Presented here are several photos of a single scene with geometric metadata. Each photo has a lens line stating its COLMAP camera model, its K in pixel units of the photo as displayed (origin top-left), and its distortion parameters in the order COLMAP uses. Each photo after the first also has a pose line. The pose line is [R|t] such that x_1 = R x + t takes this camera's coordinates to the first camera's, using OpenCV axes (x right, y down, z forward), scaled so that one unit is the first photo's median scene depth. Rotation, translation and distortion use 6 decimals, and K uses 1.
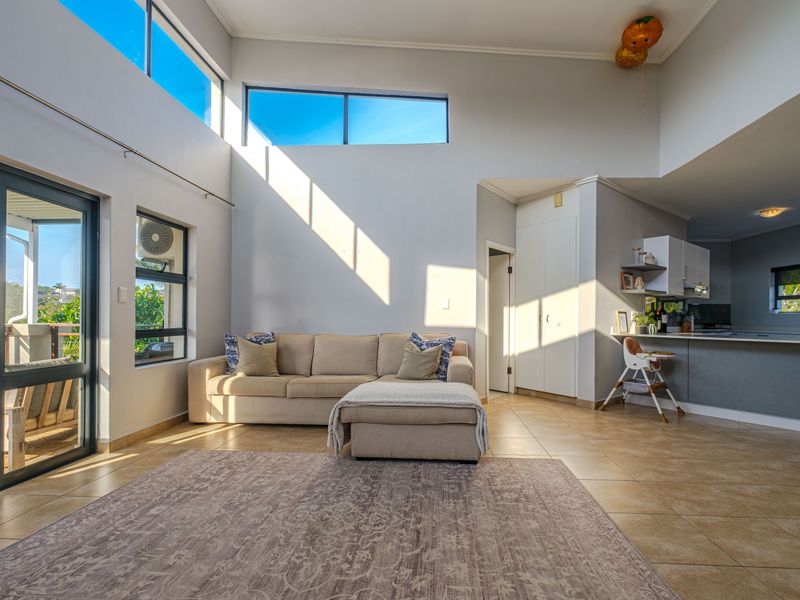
lens RADIAL K [[383.5, 0, 420.6], [0, 383.5, 316.9], [0, 0, 1]] dist [-0.001657, 0.000208]
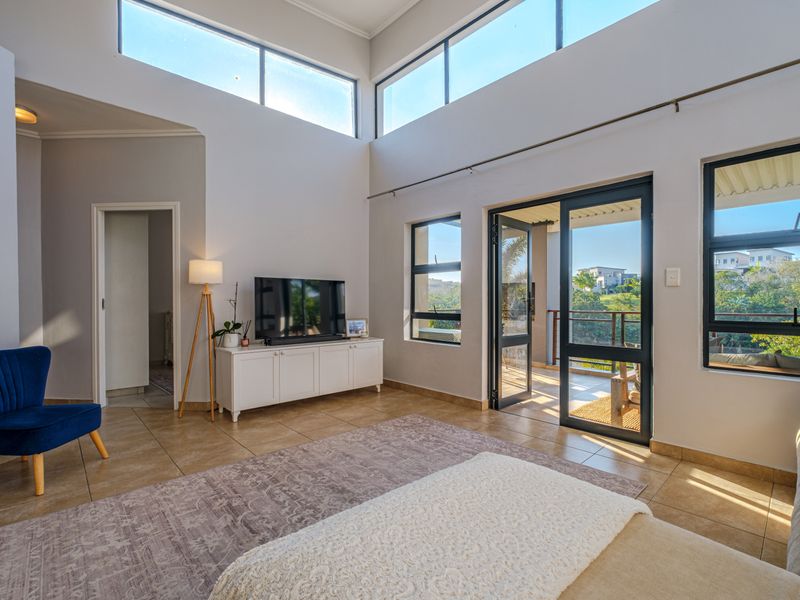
lens RADIAL K [[383.5, 0, 399.2], [0, 383.5, 303.0], [0, 0, 1]] dist [-0.001657, 0.000208]
pose [[-0.704435, -0.004095, -0.709757, 0.419786], [-0.002074, 0.999991, -0.003712, 0.008348], [0.709766, -0.001143, -0.704437, 1.968766]]
